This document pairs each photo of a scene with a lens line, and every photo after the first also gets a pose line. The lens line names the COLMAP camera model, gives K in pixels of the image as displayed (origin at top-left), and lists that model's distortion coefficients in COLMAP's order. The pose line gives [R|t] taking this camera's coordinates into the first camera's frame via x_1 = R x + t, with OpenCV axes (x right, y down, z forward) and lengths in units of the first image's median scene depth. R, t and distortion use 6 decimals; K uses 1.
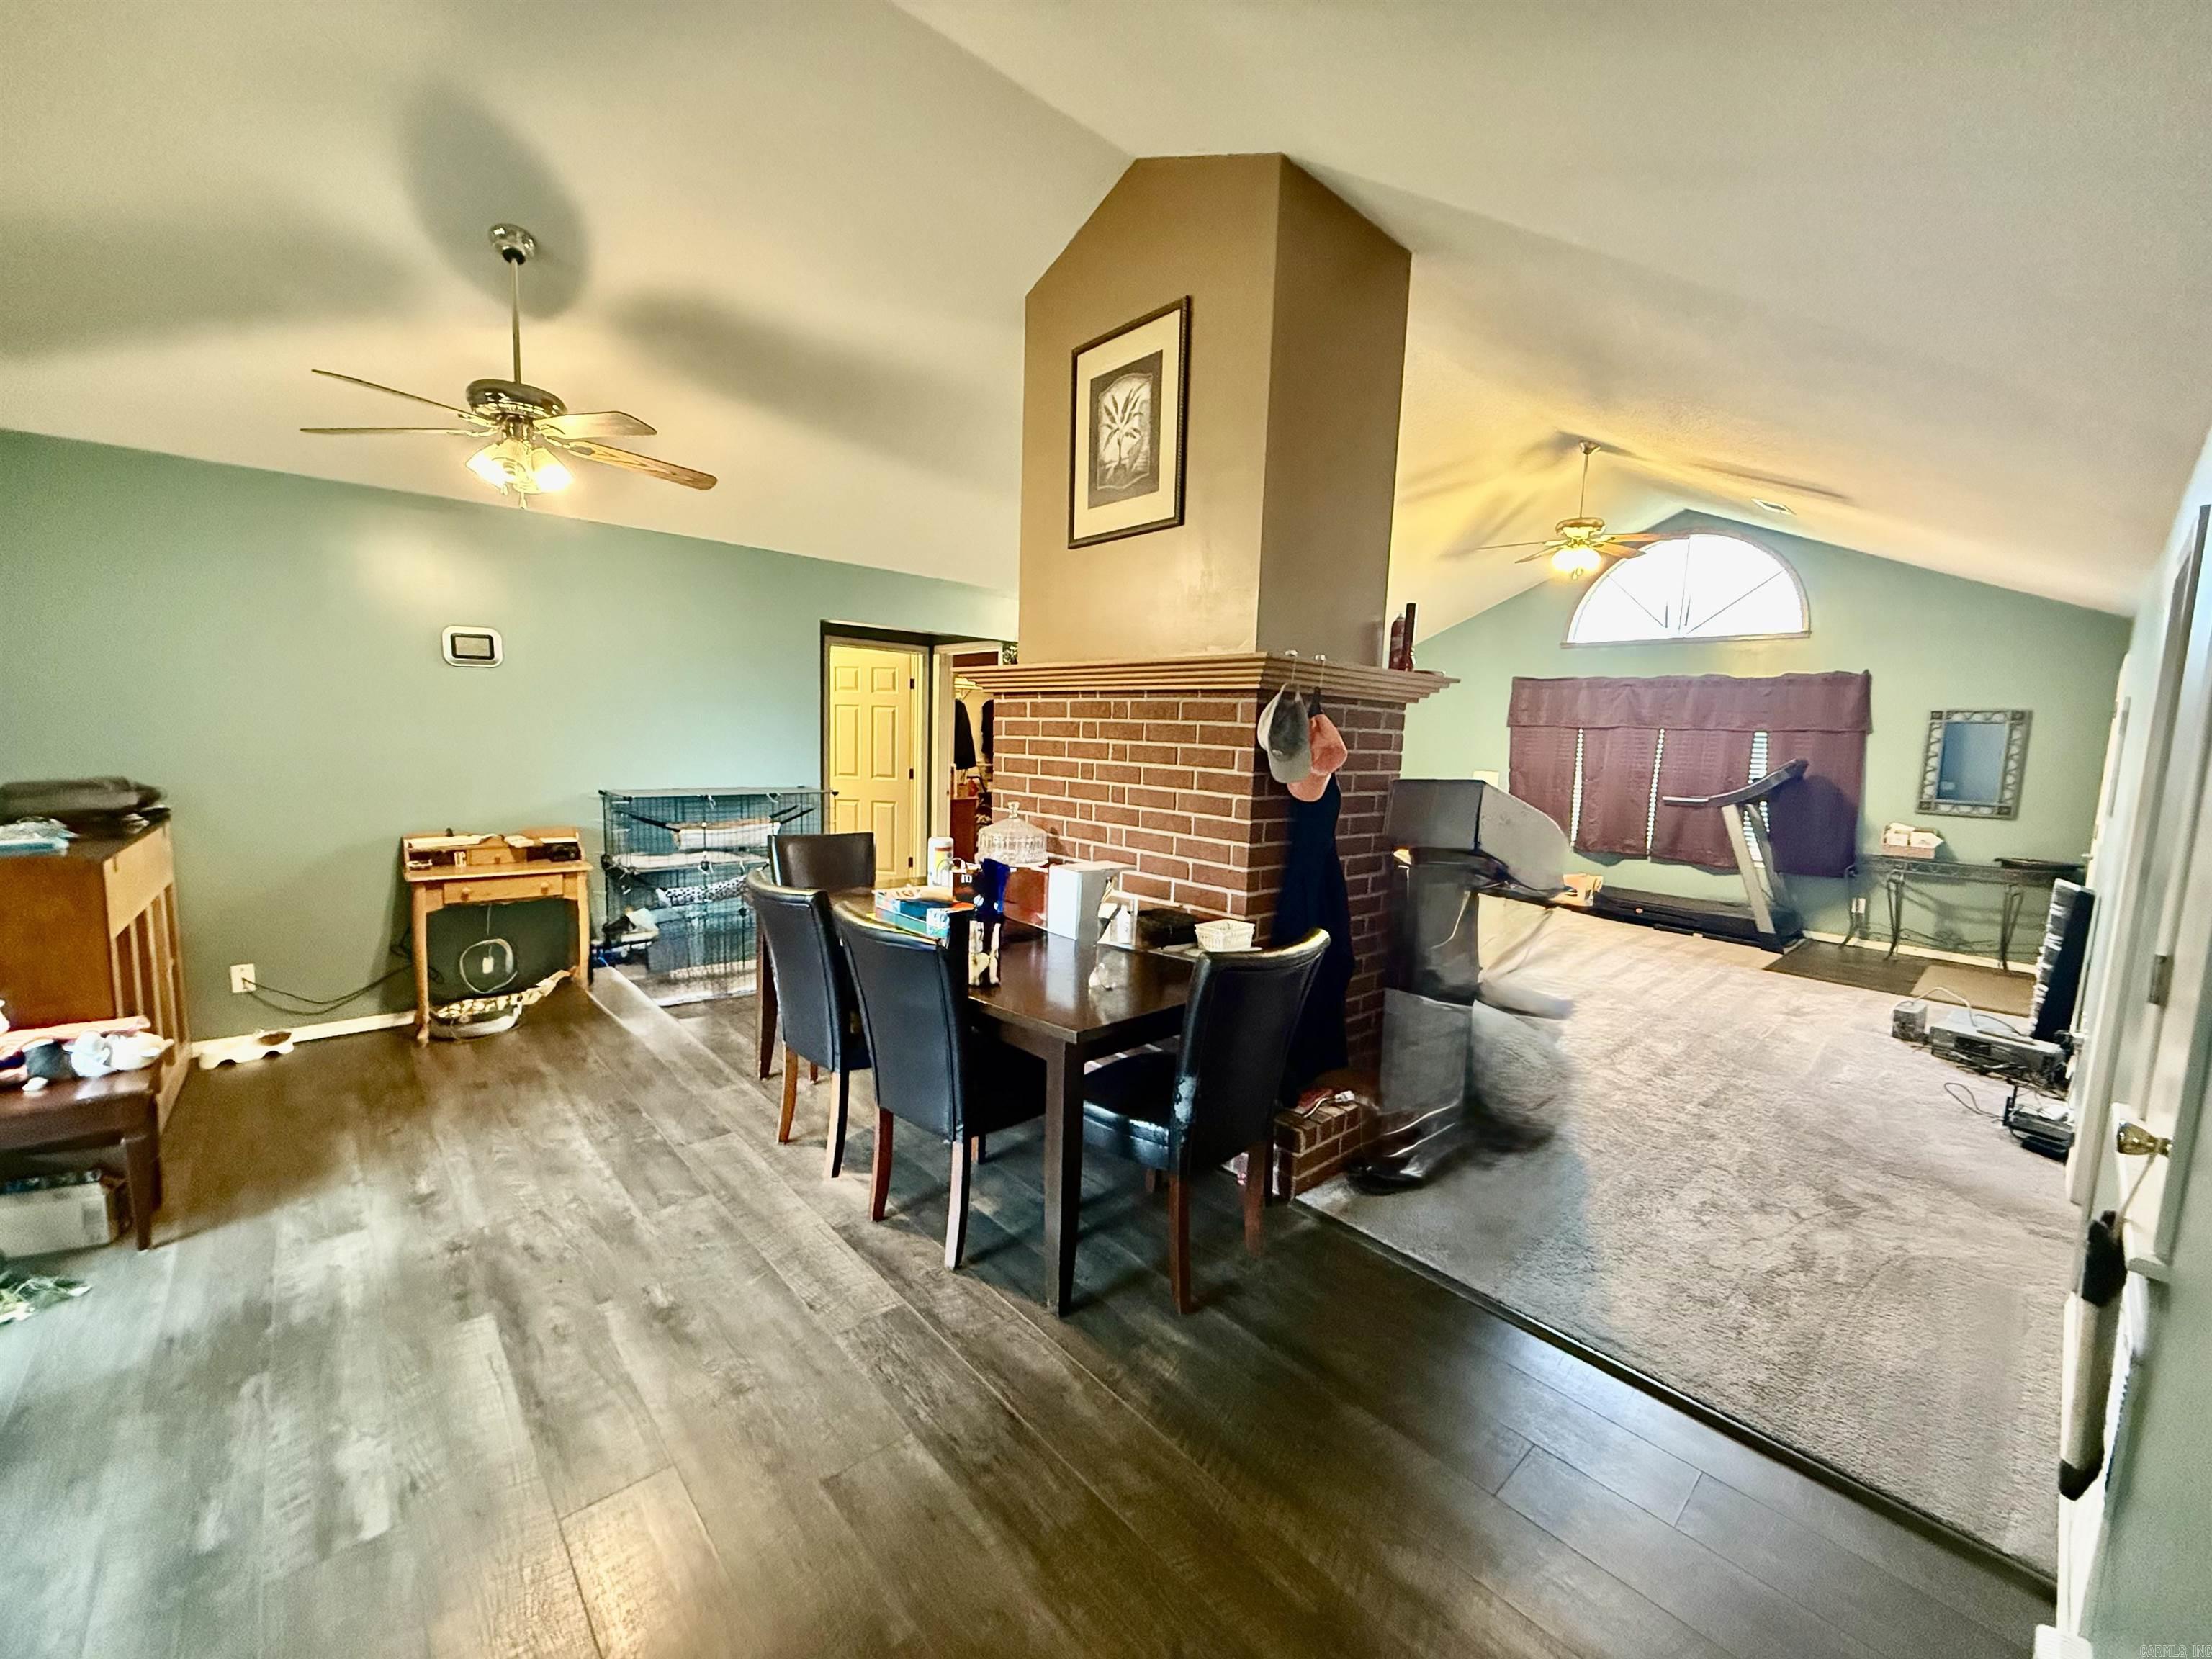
lens RADIAL K [[886.8, 0, 1101.9], [0, 886.8, 825.0], [0, 0, 1]] dist [-0.001008, -0.000098]
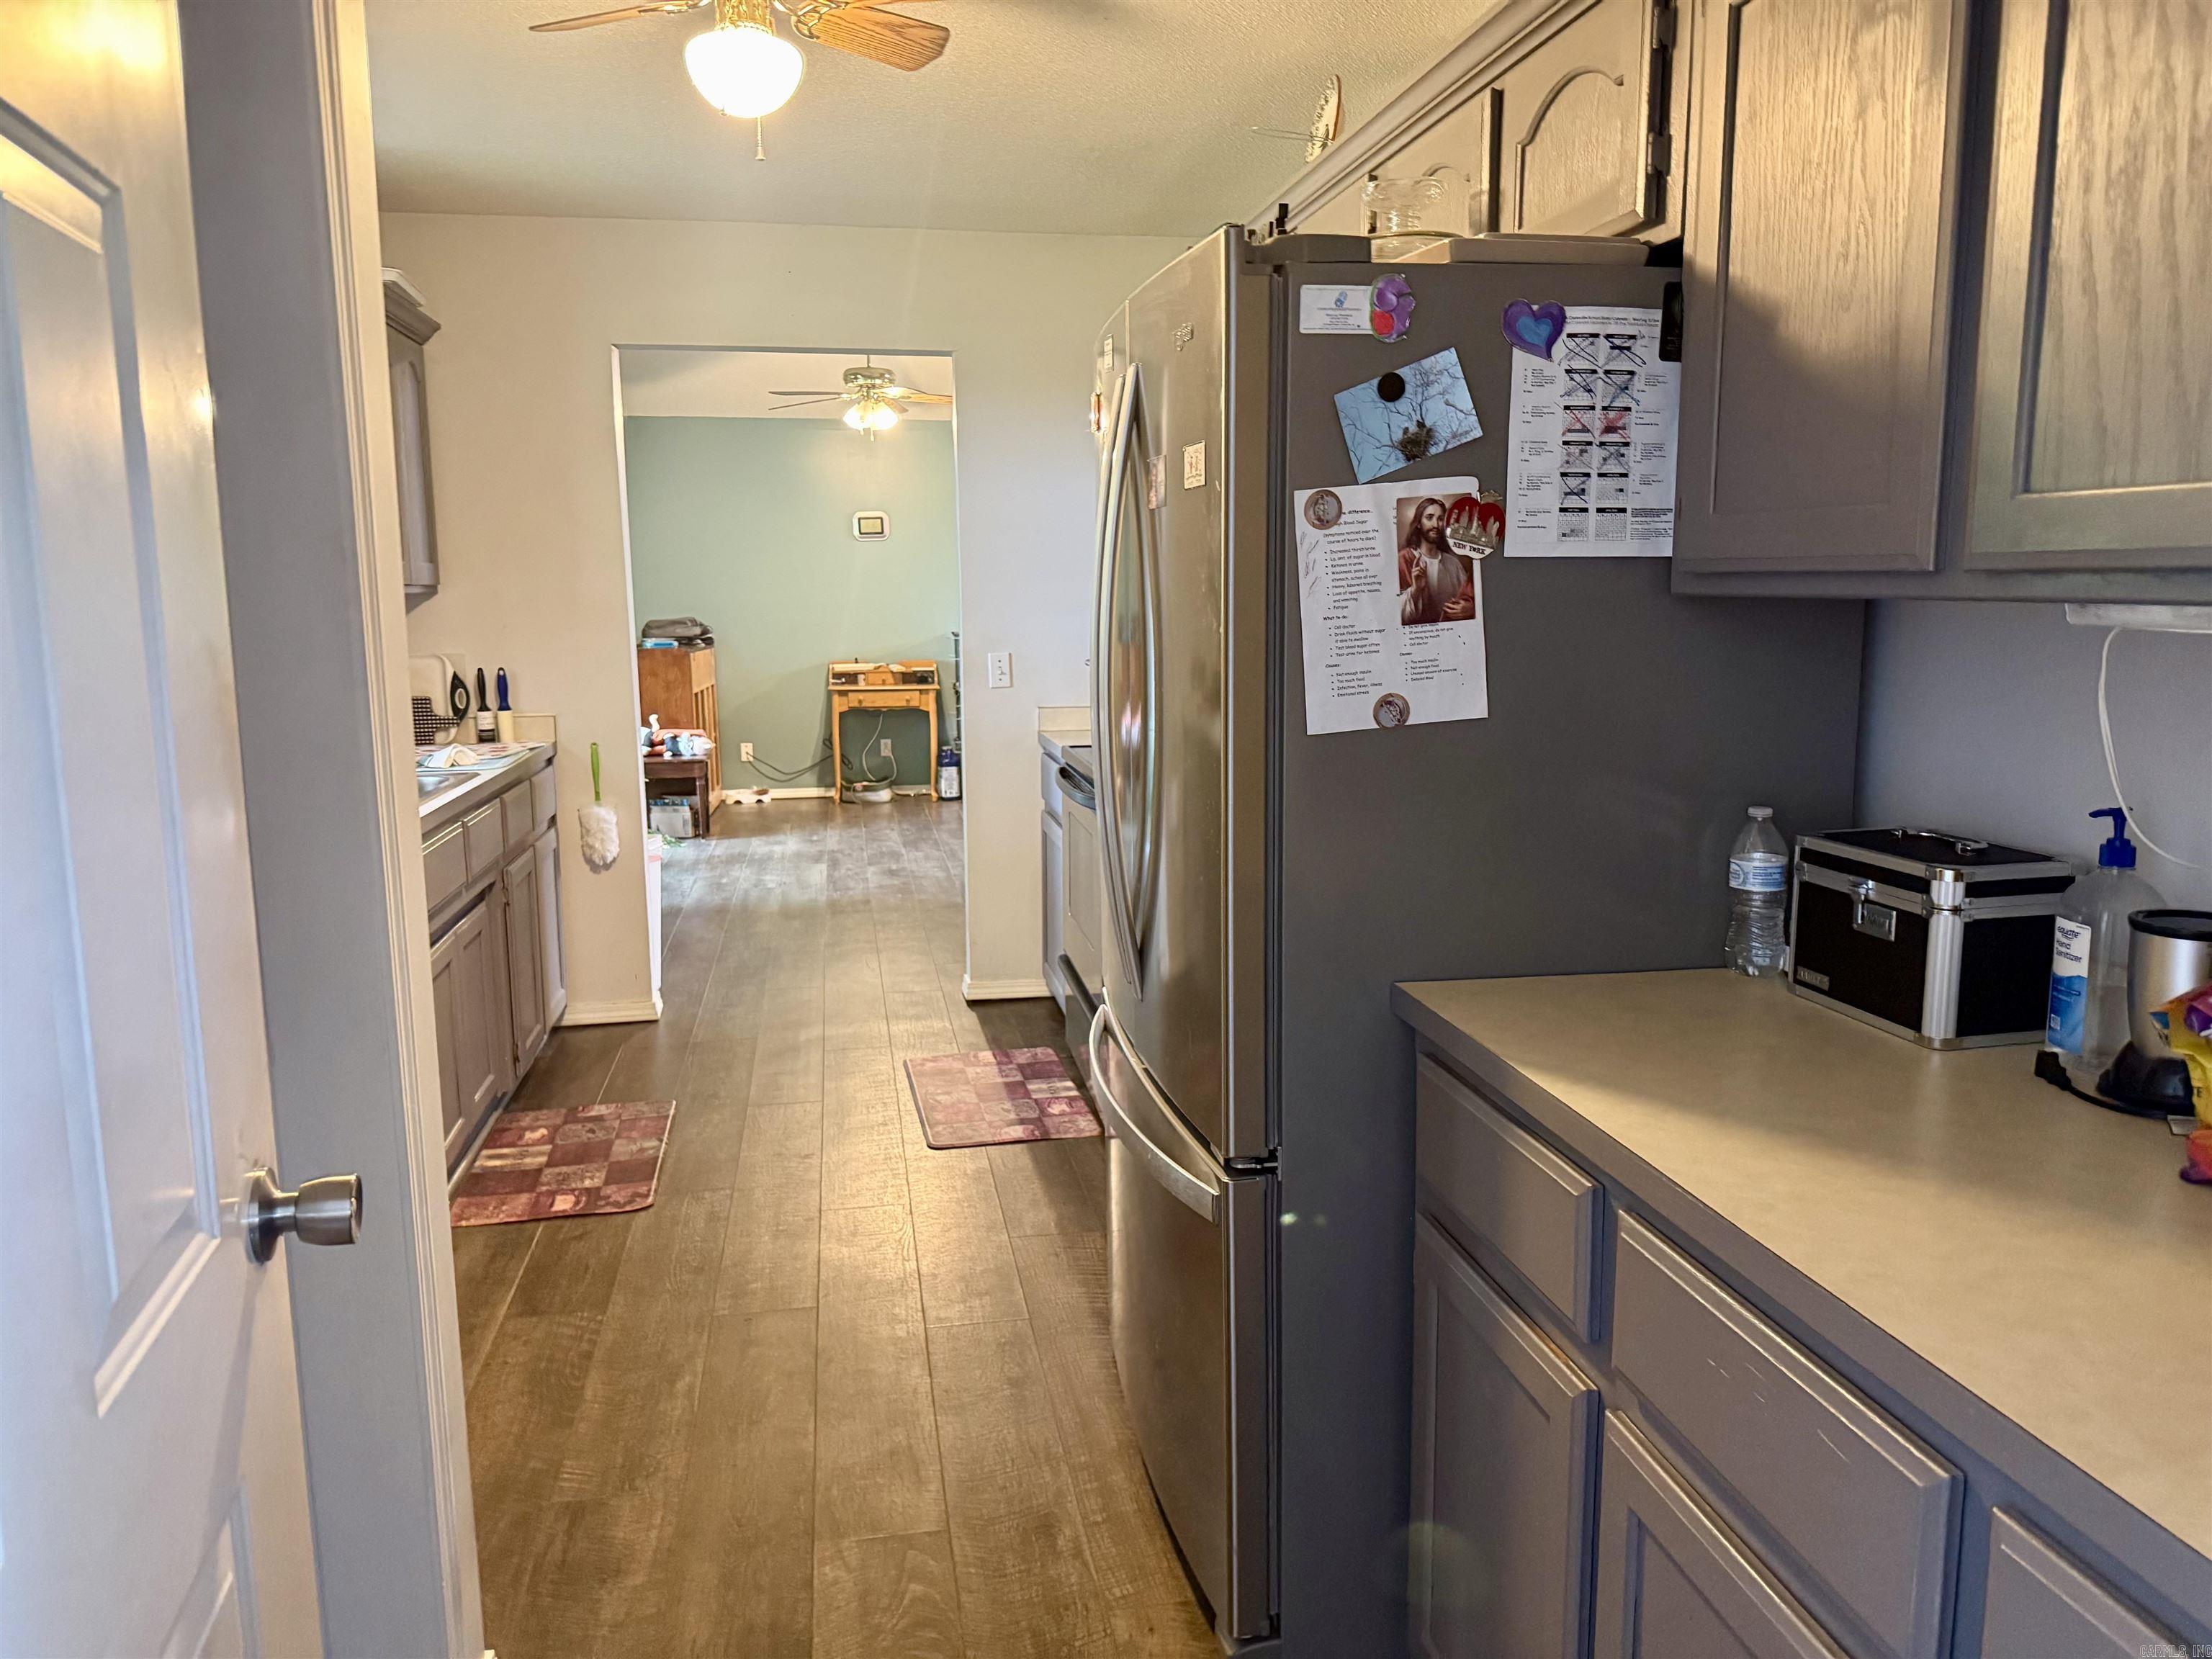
lens RADIAL K [[1544.3, 0, 1110.8], [0, 1544.3, 829.1], [0, 0, 1]] dist [0.009682, 0.002015]
pose [[0.848663, 0.041299, -0.527319, 0.543692], [-0.019916, 0.998735, 0.046166, 0.092397], [0.528559, -0.028677, 0.848412, -0.521026]]
